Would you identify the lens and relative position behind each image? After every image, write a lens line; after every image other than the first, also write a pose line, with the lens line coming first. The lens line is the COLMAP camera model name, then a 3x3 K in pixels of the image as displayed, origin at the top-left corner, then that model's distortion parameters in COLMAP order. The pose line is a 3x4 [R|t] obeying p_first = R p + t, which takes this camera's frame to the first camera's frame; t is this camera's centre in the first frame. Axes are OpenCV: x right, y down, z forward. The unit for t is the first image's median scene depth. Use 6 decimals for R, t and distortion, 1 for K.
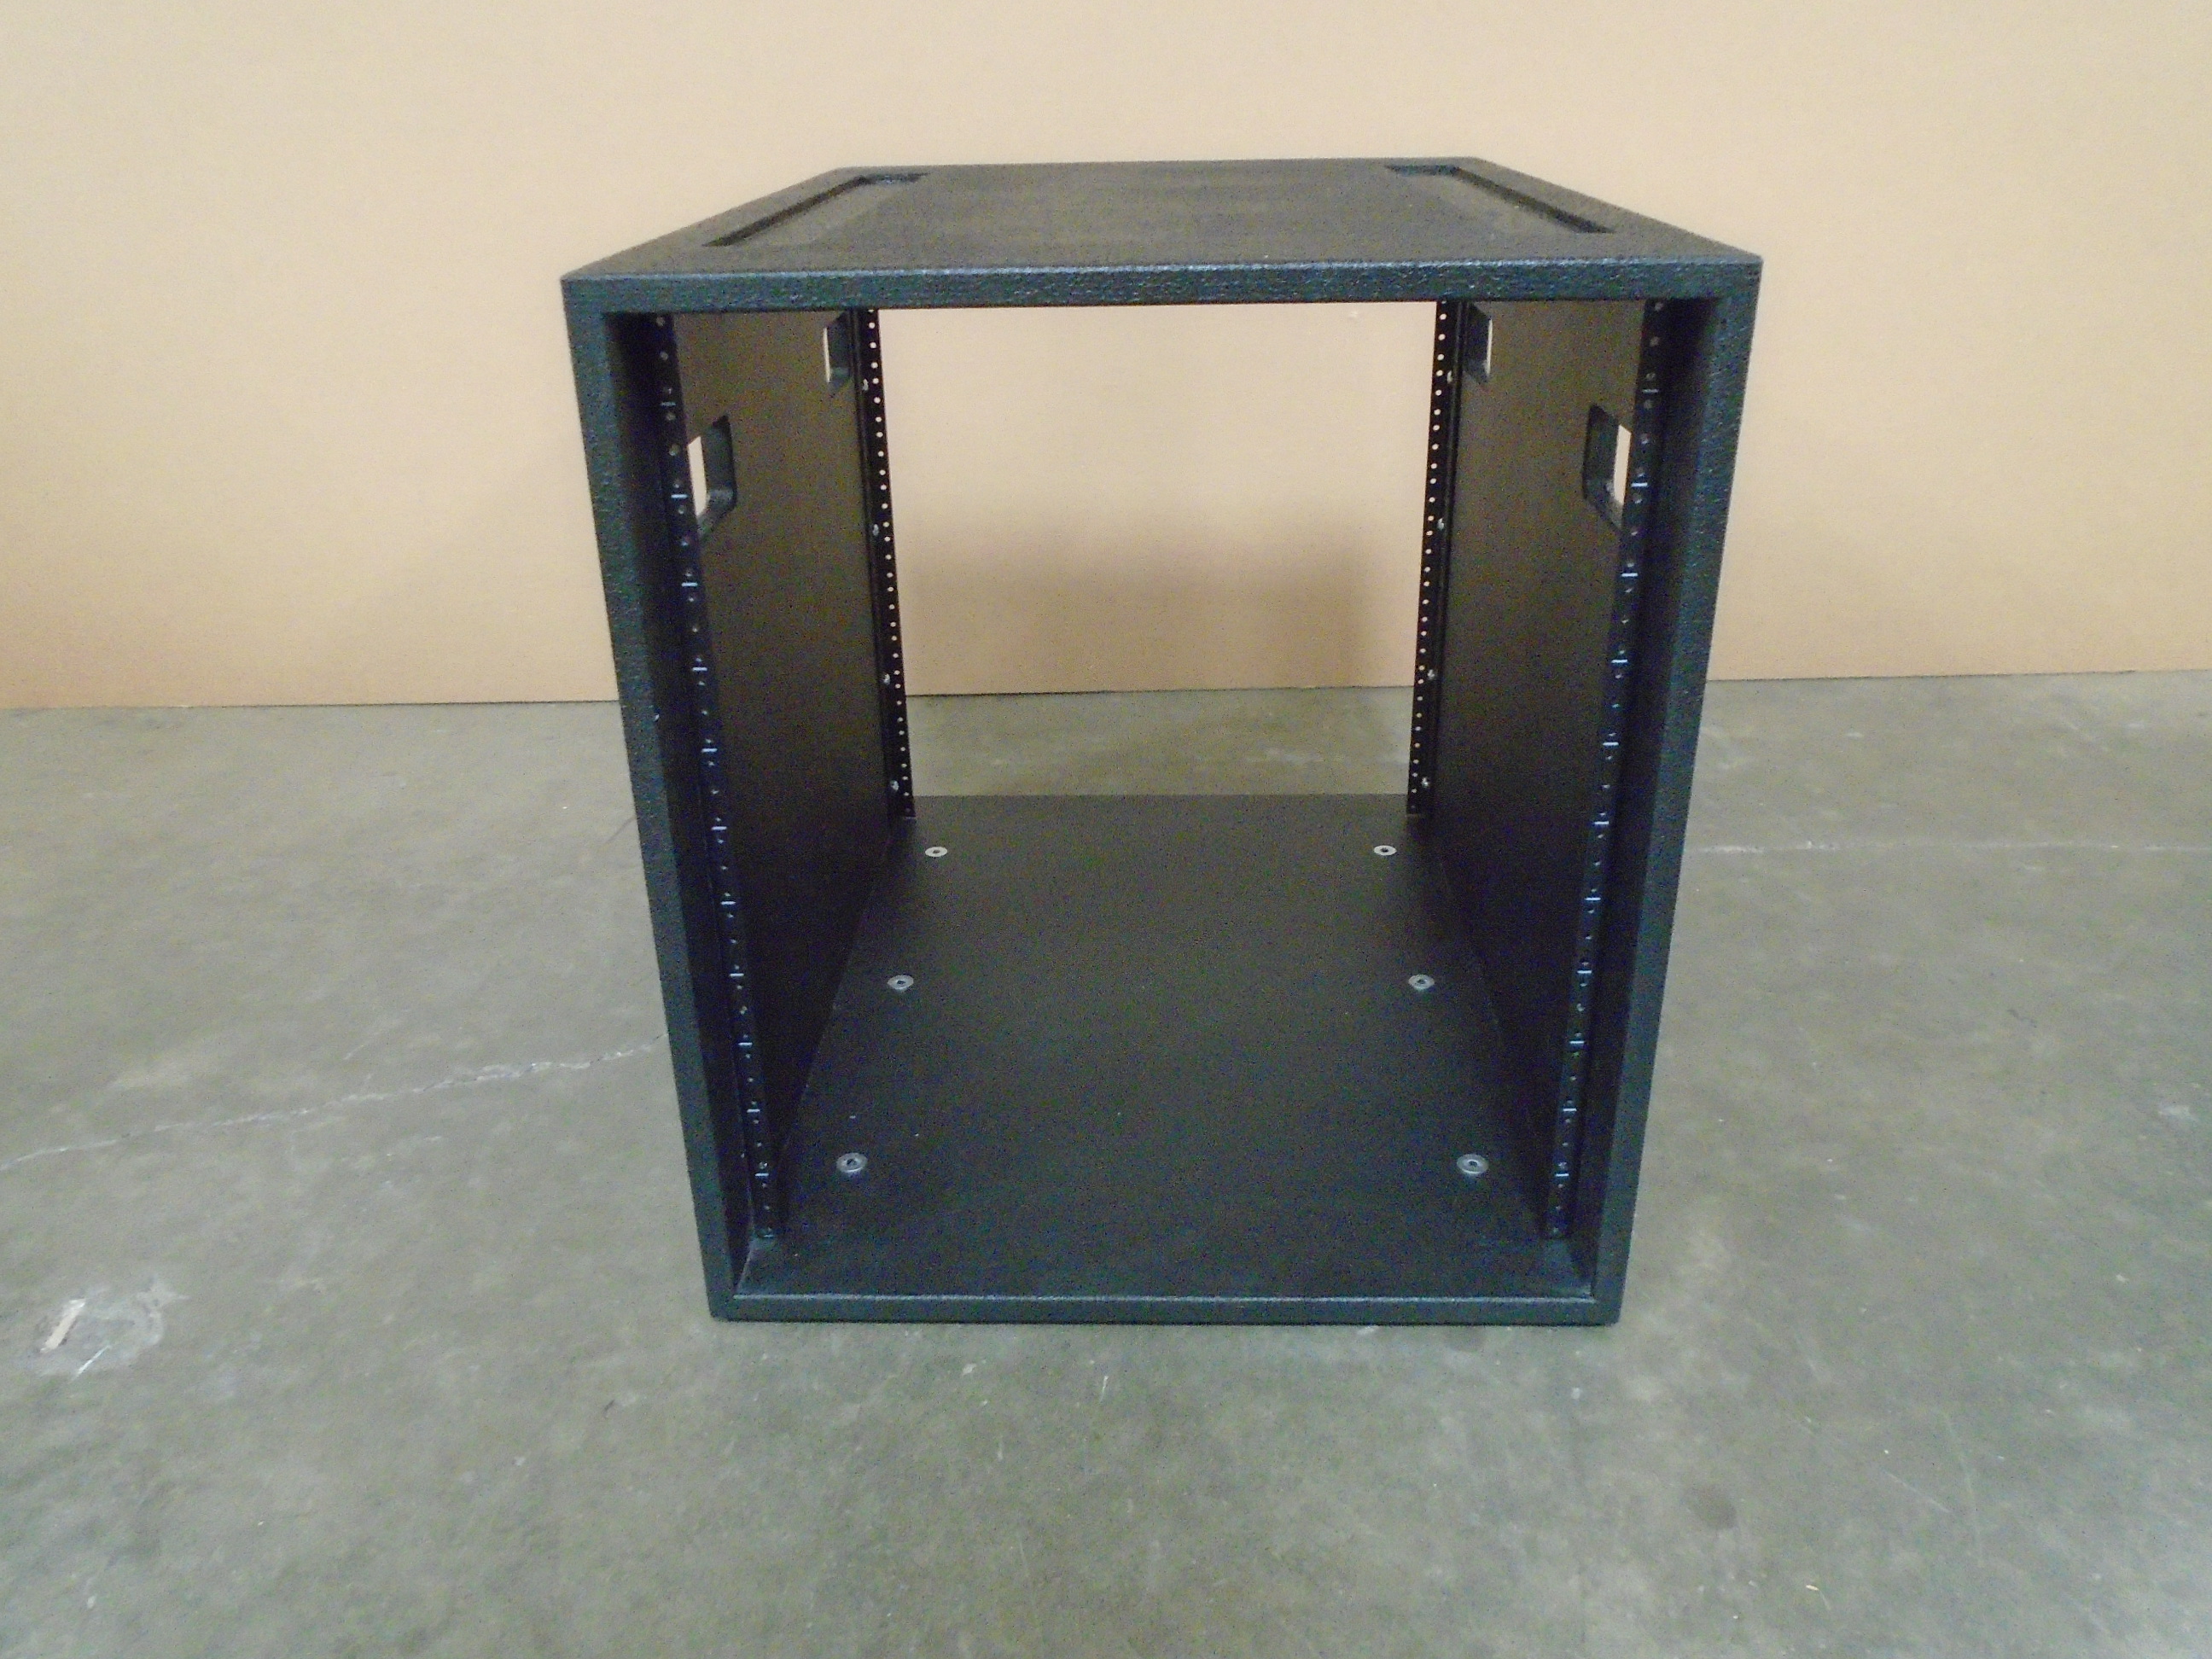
lens RADIAL K [[1710.6, 0, 1106.0], [0, 1710.6, 829.5], [0, 0, 1]] dist [-0.005046, 0.000126]
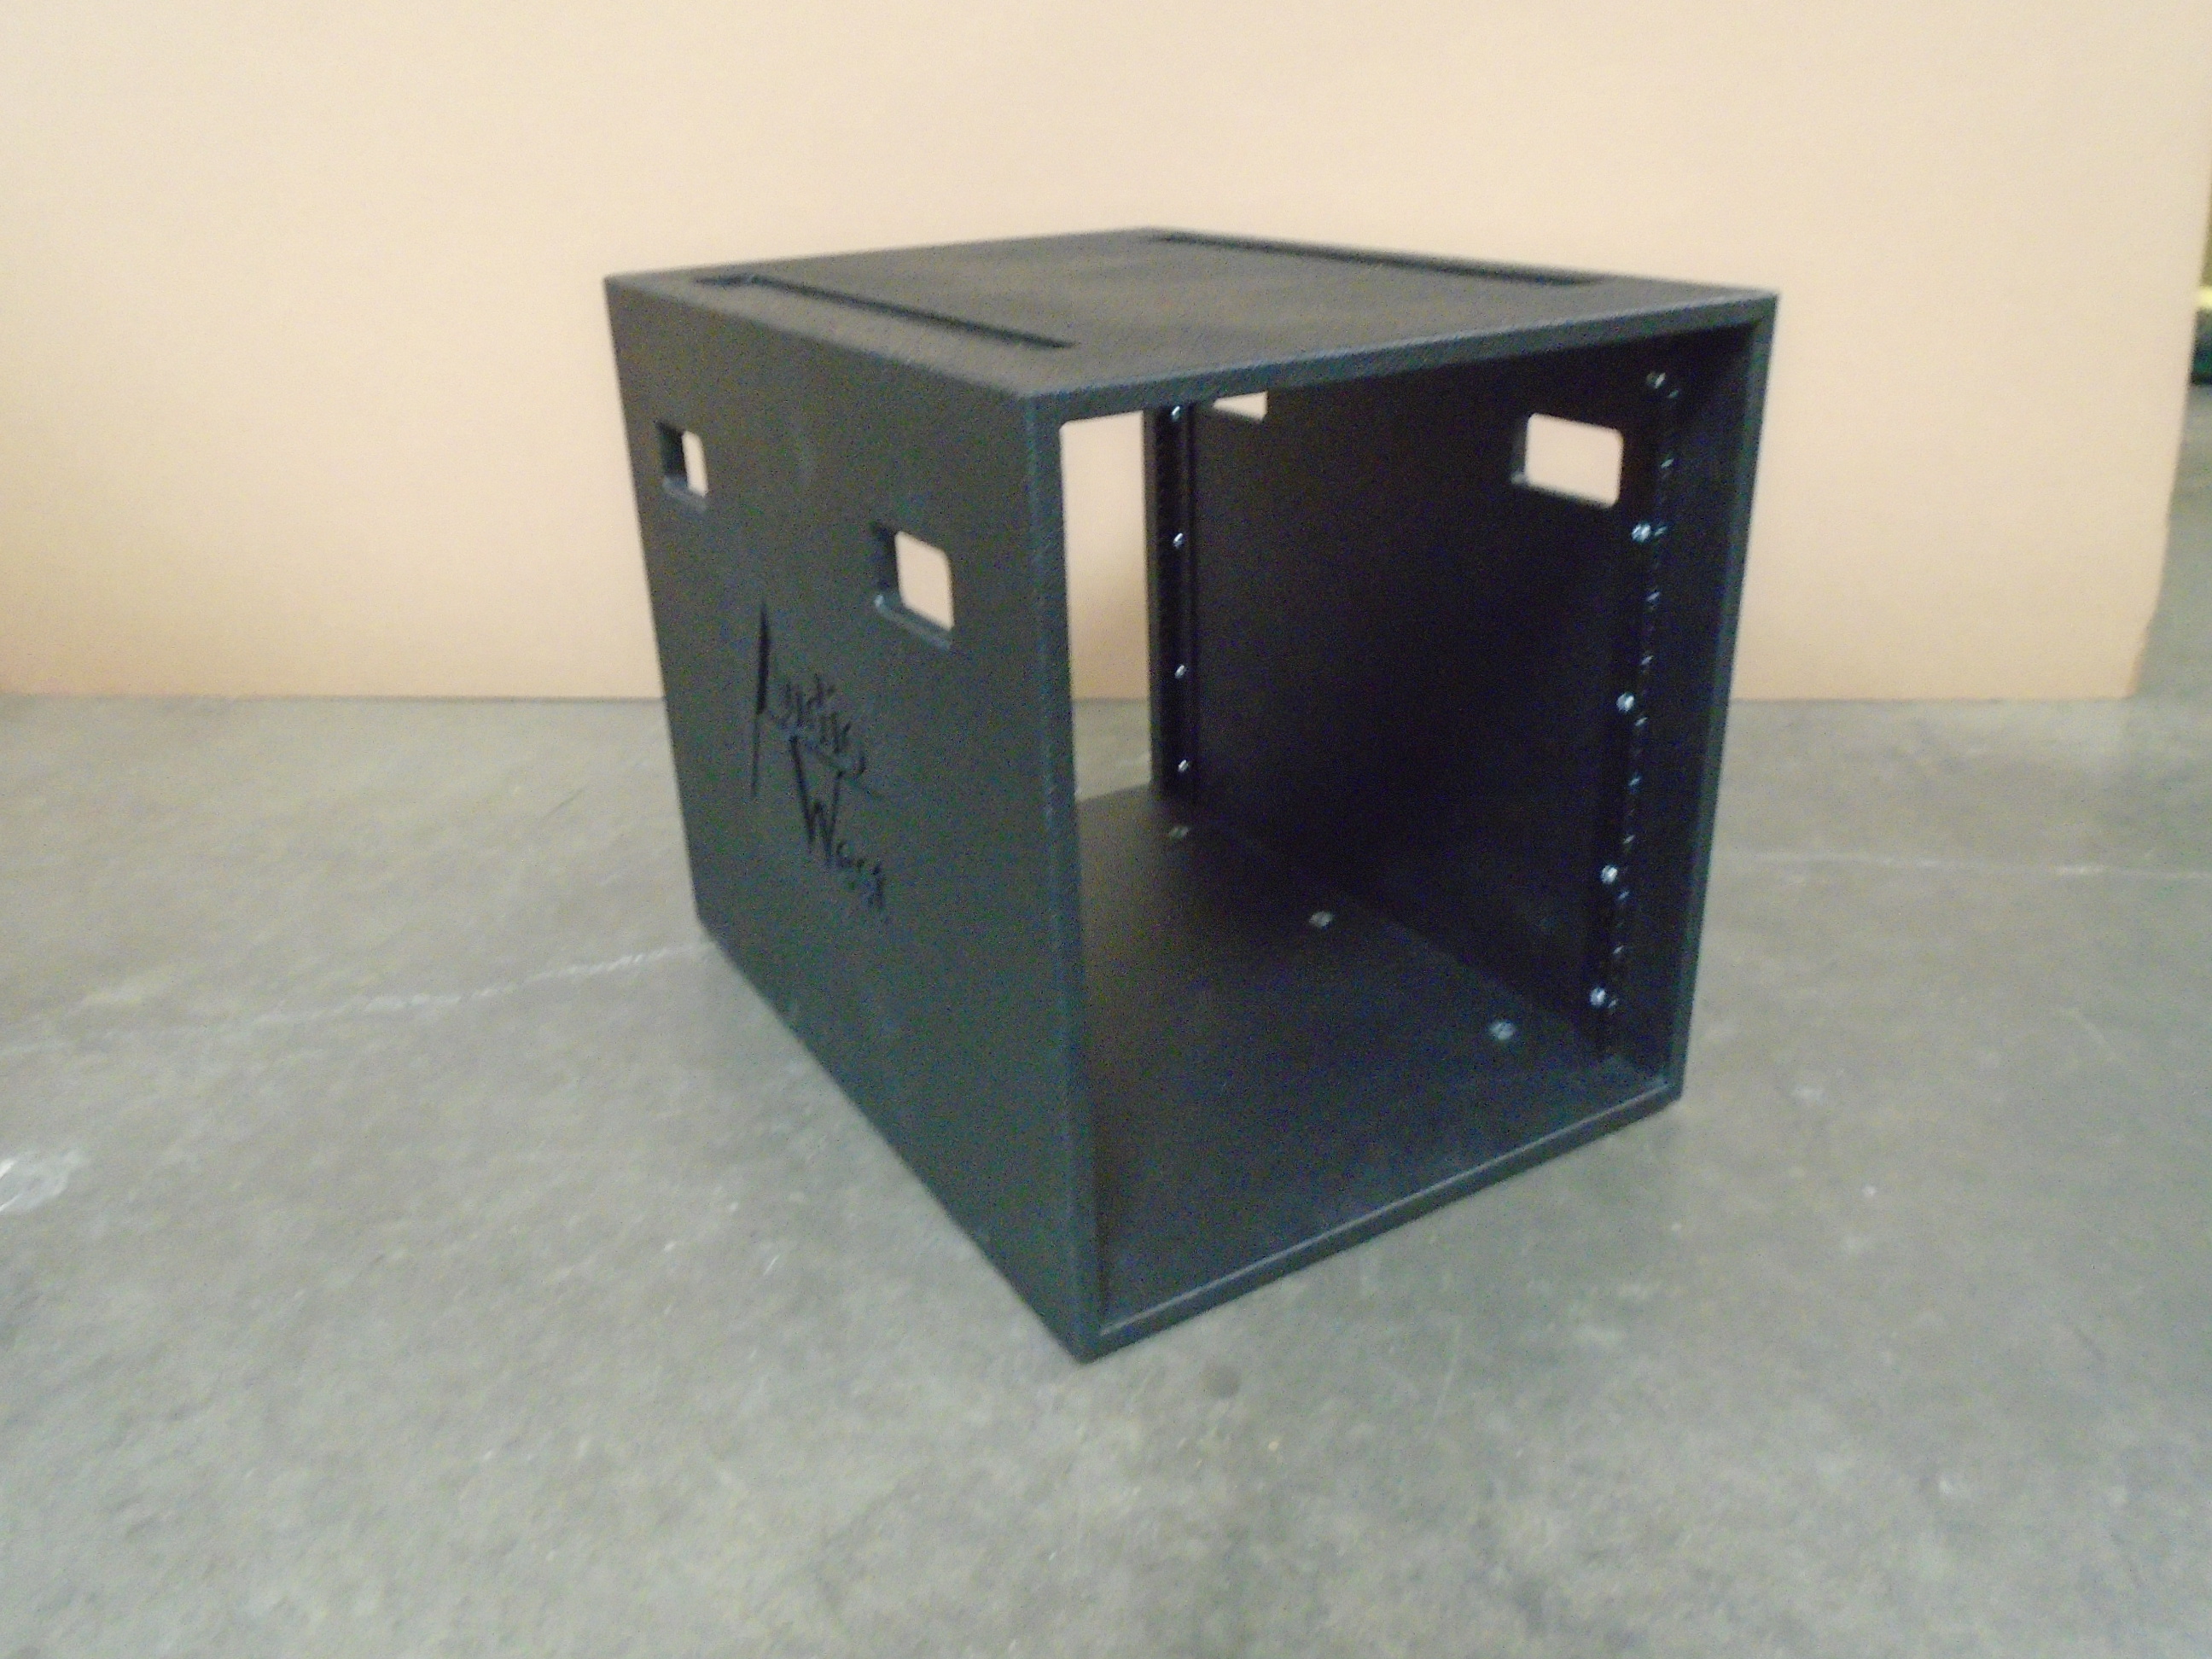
lens RADIAL K [[1710.6, 0, 1106.0], [0, 1710.6, 829.5], [0, 0, 1]] dist [-0.005046, 0.000126]
pose [[0.994296, 0.027839, -0.102956, 0.333943], [-0.028744, 0.999560, -0.007321, 0.018560], [0.102707, 0.010239, 0.994659, -0.174491]]
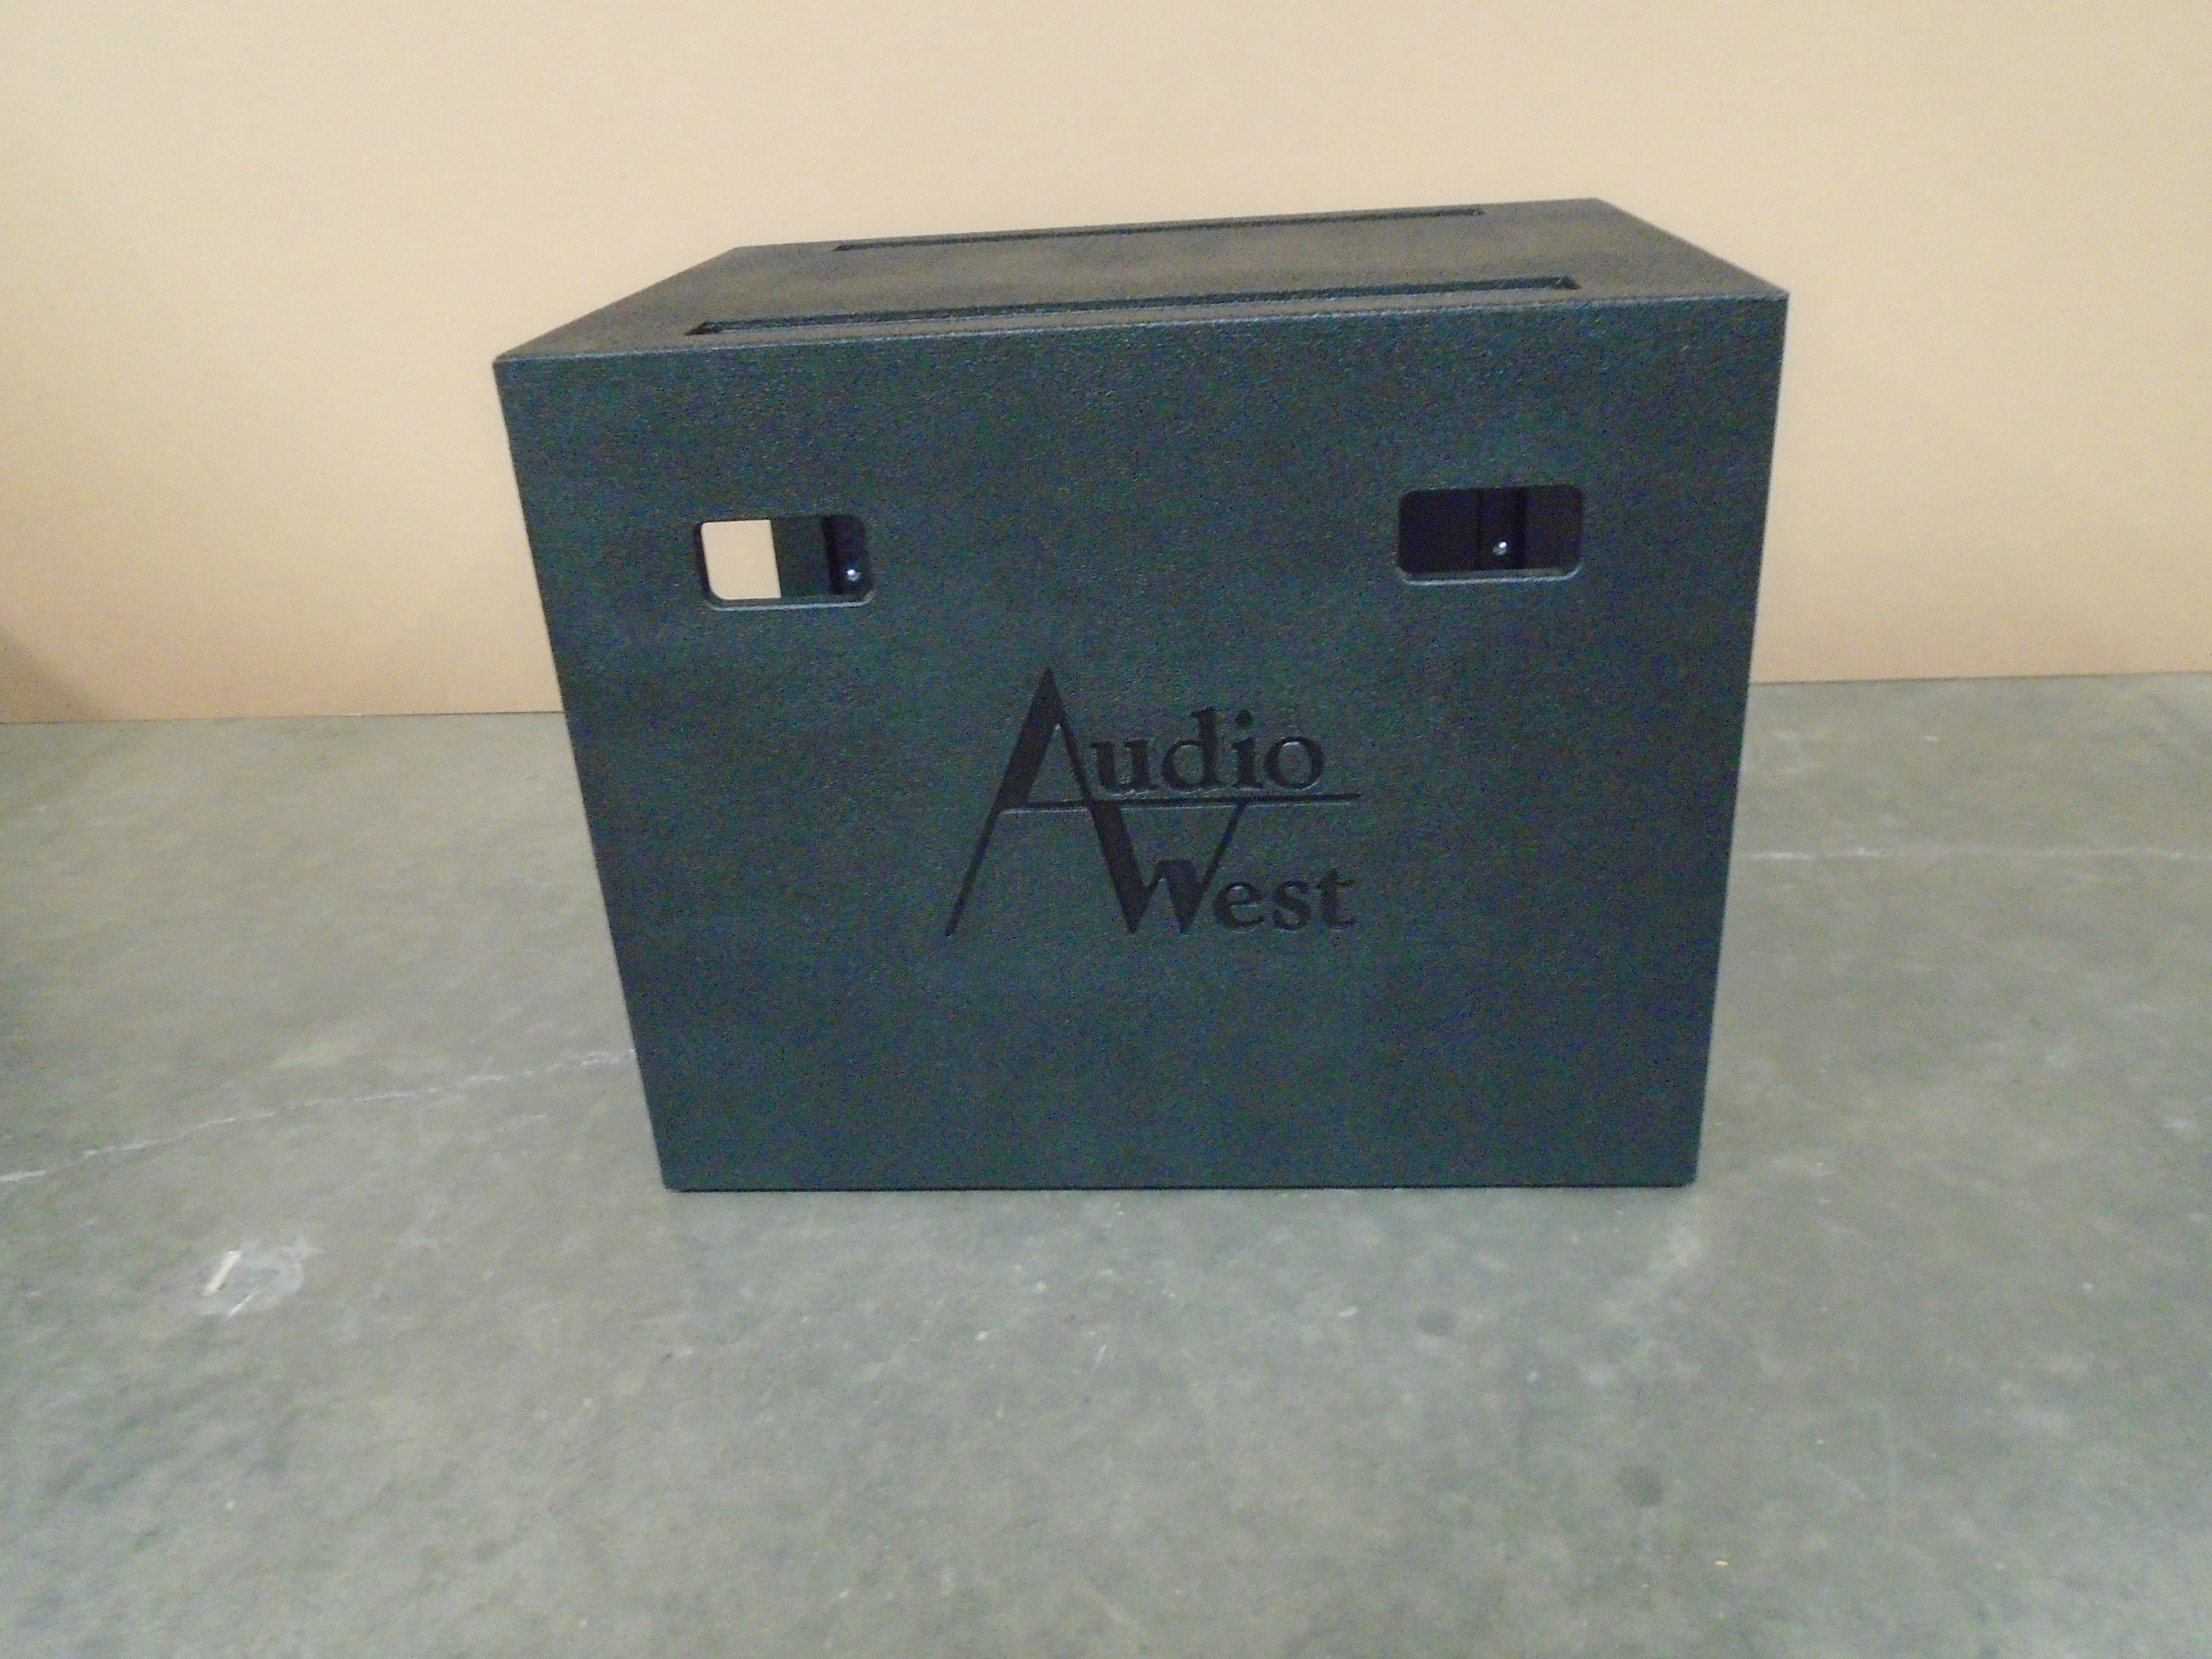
lens RADIAL K [[1710.6, 0, 1106.0], [0, 1710.6, 829.5], [0, 0, 1]] dist [-0.005046, 0.000126]
pose [[0.994418, 0.002310, -0.105485, 0.112703], [-0.000729, 0.999887, 0.015018, -0.030155], [0.105508, -0.014857, 0.994307, -0.091073]]
